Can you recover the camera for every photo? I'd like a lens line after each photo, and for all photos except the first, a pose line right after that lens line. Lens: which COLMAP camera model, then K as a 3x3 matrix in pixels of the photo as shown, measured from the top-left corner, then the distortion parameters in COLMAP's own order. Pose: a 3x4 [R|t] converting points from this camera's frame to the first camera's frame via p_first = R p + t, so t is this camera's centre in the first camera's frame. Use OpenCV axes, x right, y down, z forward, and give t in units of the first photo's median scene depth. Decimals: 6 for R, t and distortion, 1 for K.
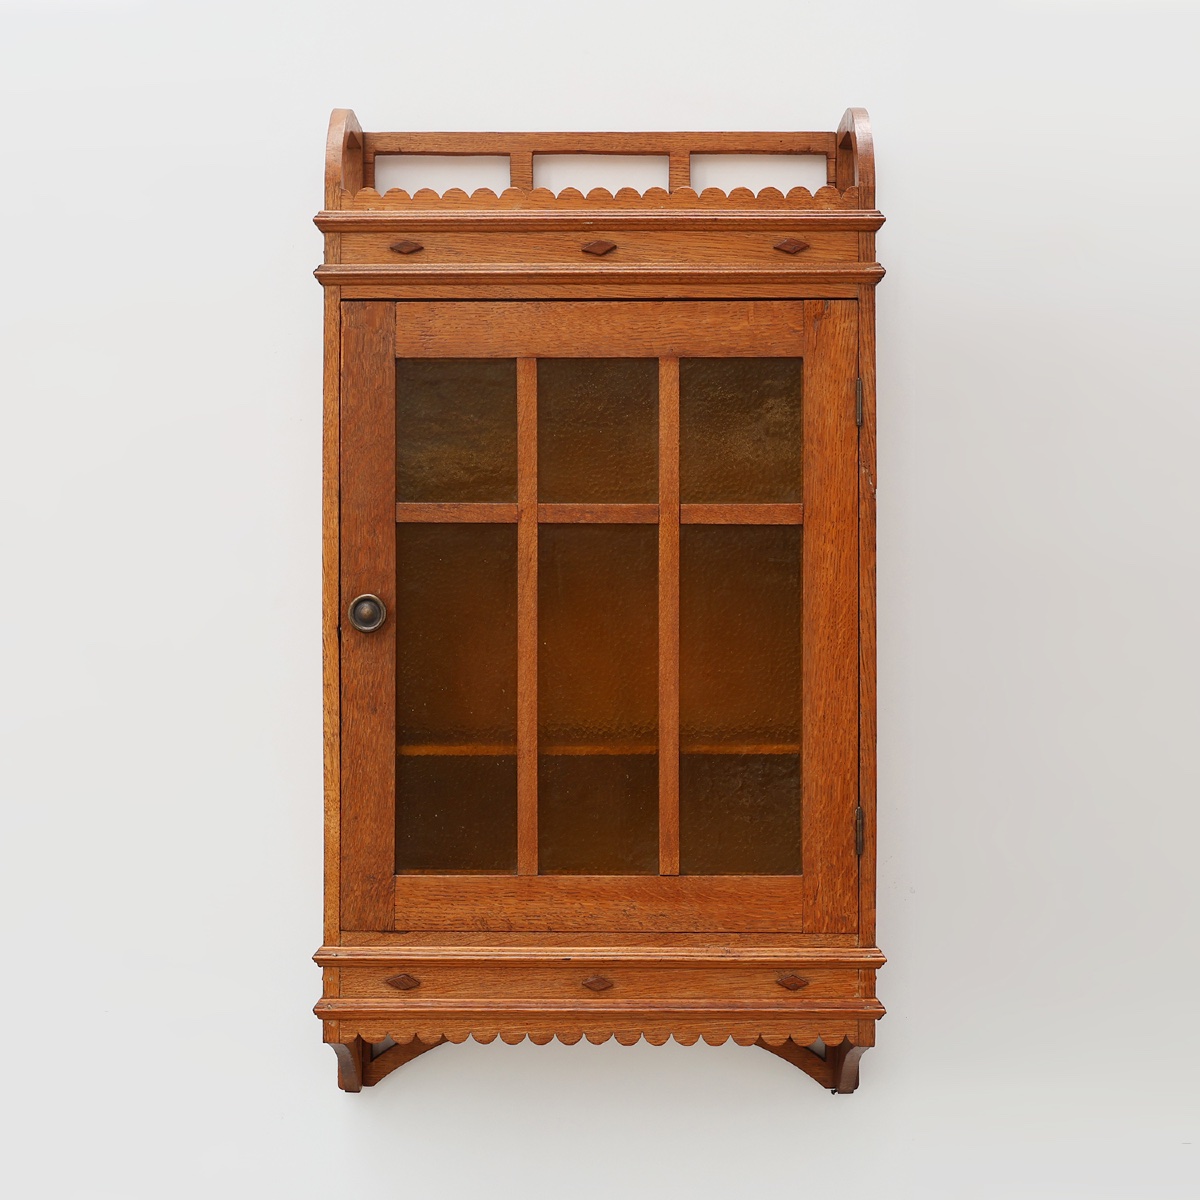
lens RADIAL K [[2418.2, 0, 593.7], [0, 2418.2, 606.5], [0, 0, 1]] dist [0.021294, 0.000000]
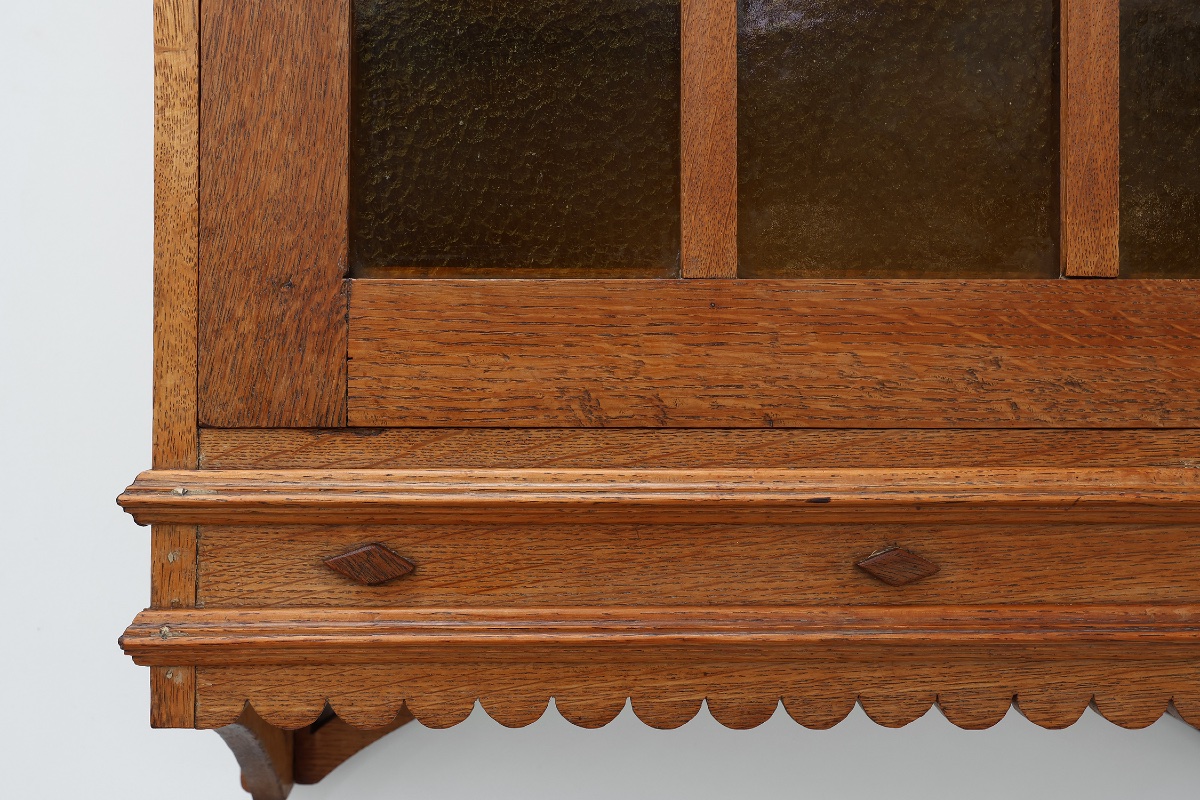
lens RADIAL K [[1666.9, 0, 603.6], [0, 1666.9, 391.4], [0, 0, 1]] dist [0.008620, 0.000000]
pose [[0.995365, 0.005940, 0.095986, -0.070905], [-0.009822, 0.999151, 0.040019, 0.123466], [-0.095666, -0.040776, 0.994578, 0.777048]]
